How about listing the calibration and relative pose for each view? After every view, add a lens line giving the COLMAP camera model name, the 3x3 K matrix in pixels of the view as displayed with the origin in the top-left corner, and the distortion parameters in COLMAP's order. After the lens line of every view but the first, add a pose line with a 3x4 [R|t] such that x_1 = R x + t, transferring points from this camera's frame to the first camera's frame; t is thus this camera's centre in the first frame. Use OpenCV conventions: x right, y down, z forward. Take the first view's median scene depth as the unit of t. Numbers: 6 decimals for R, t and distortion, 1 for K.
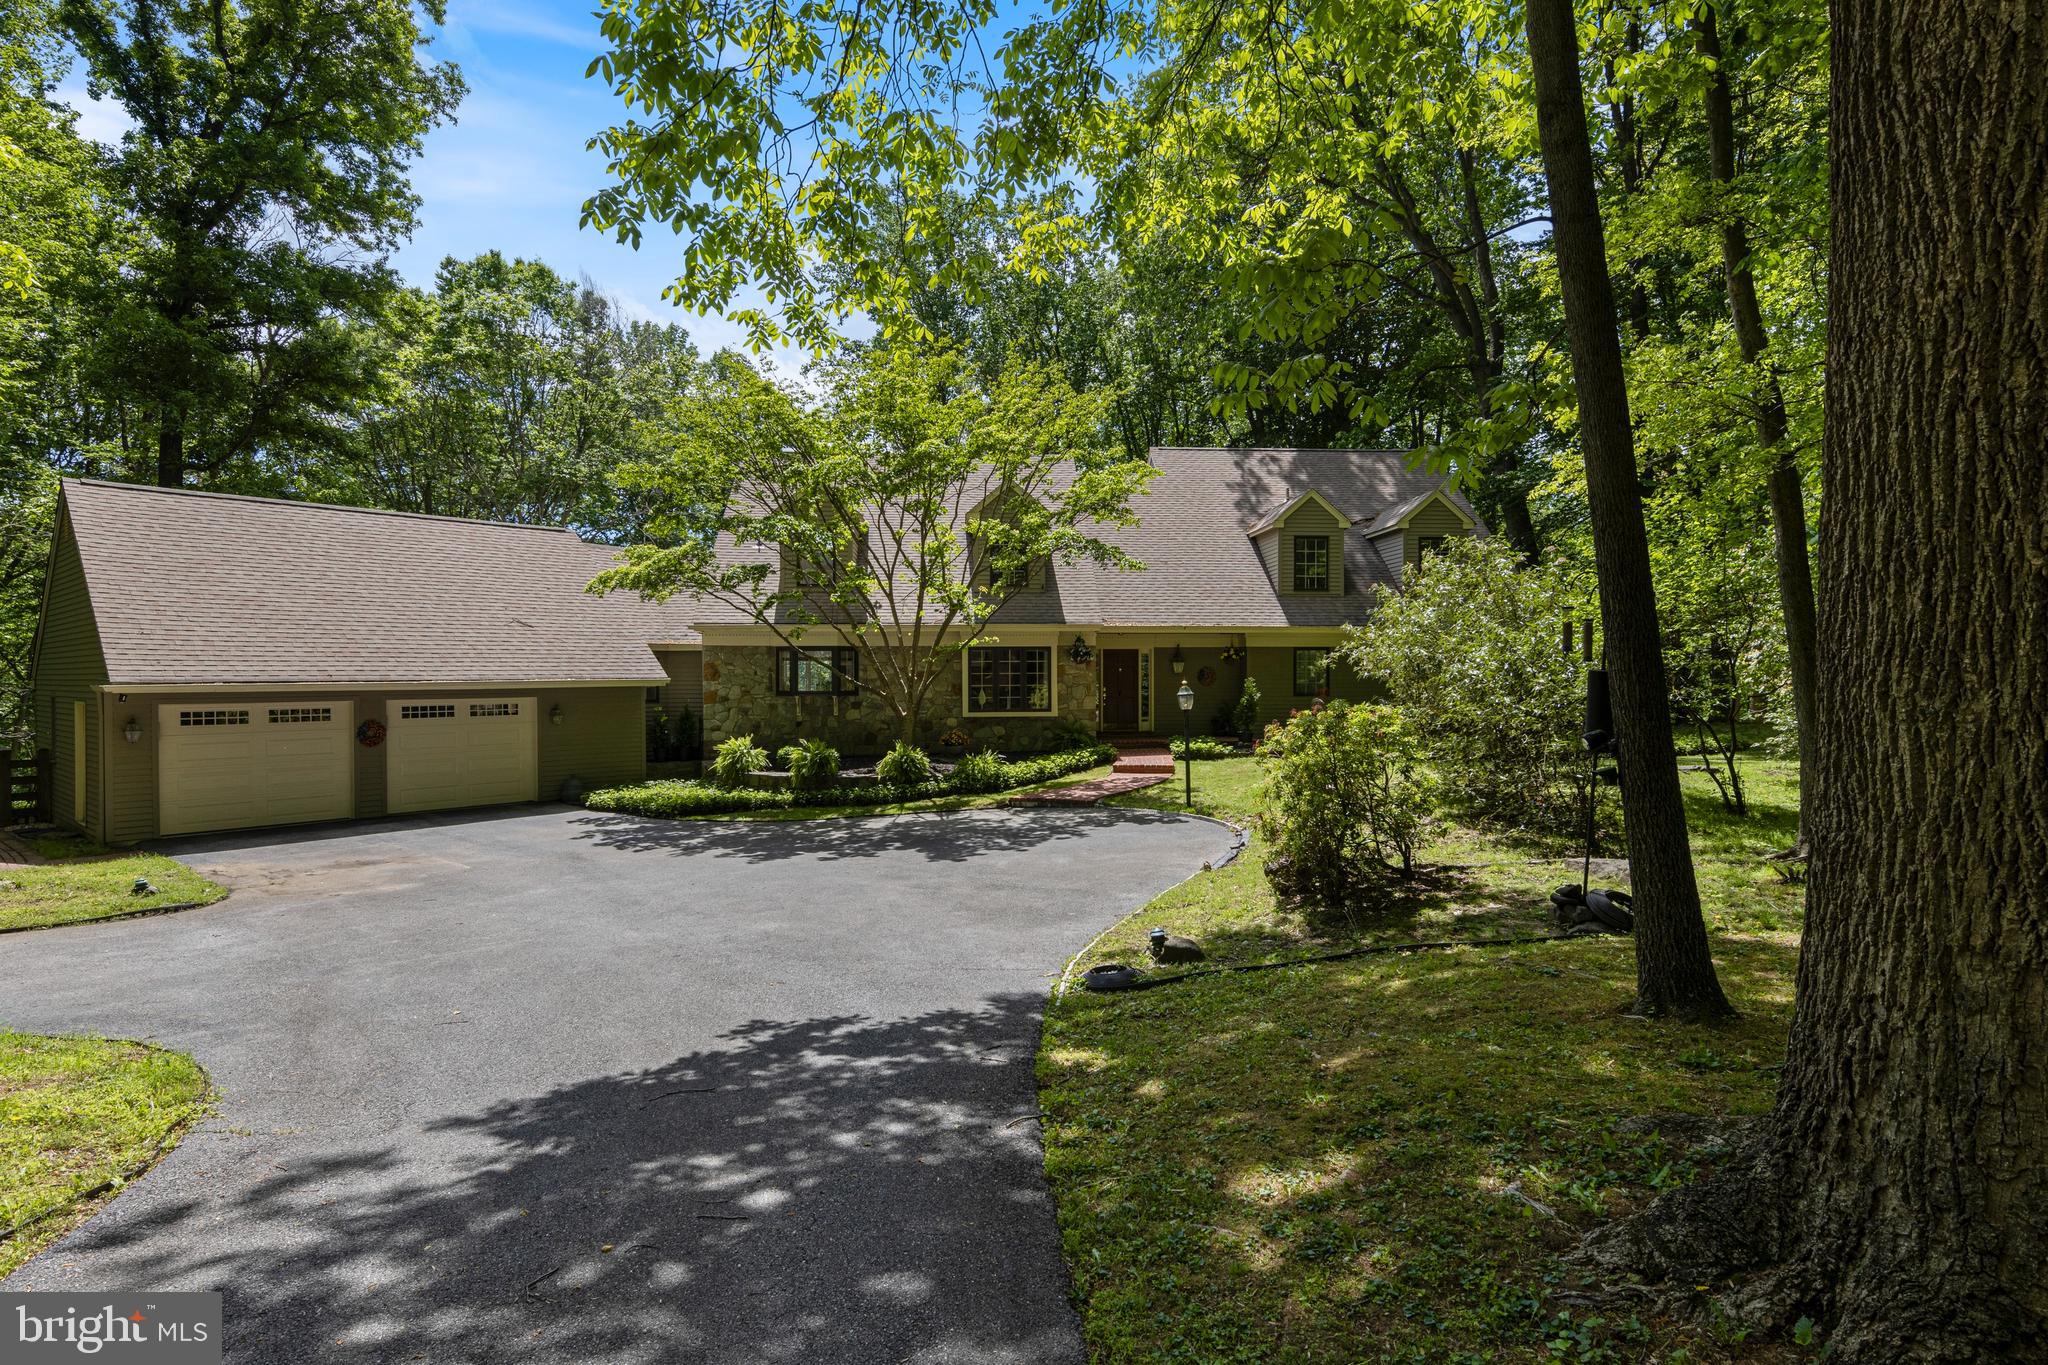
lens RADIAL K [[1022.3, 0, 1024.0], [0, 1022.3, 682.5], [0, 0, 1]] dist [-0.000490, 0.000287]
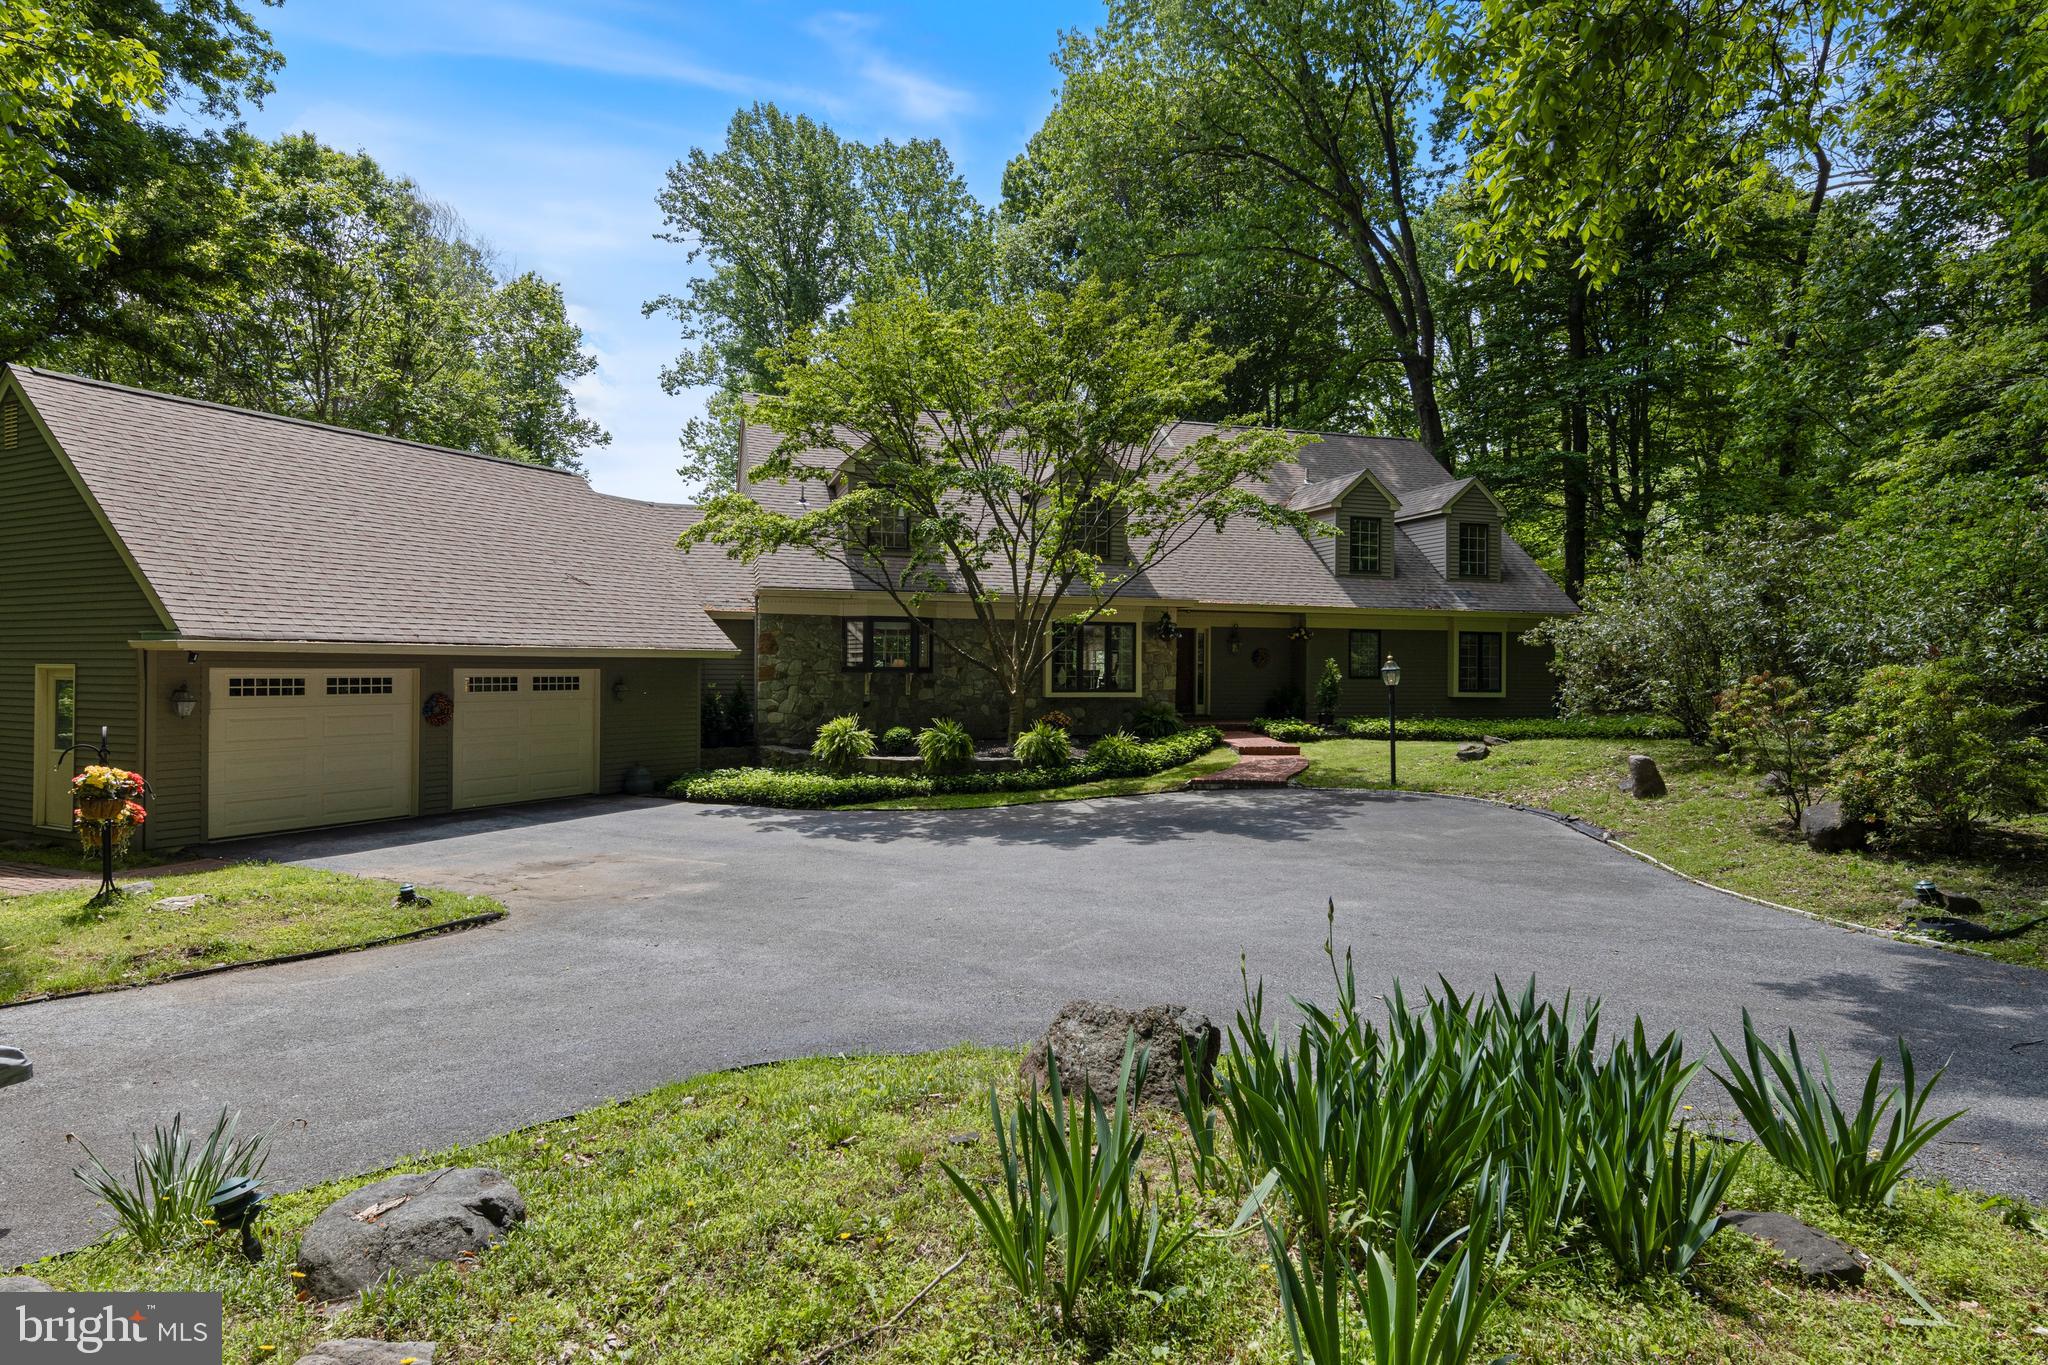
lens RADIAL K [[1089.9, 0, 1015.8], [0, 1089.9, 674.6], [0, 0, 1]] dist [-0.002331, -0.000125]
pose [[0.975767, 0.009600, 0.218602, -0.351106], [-0.009484, 0.999954, -0.001579, 0.017901], [-0.218607, -0.000533, 0.975813, 0.057769]]
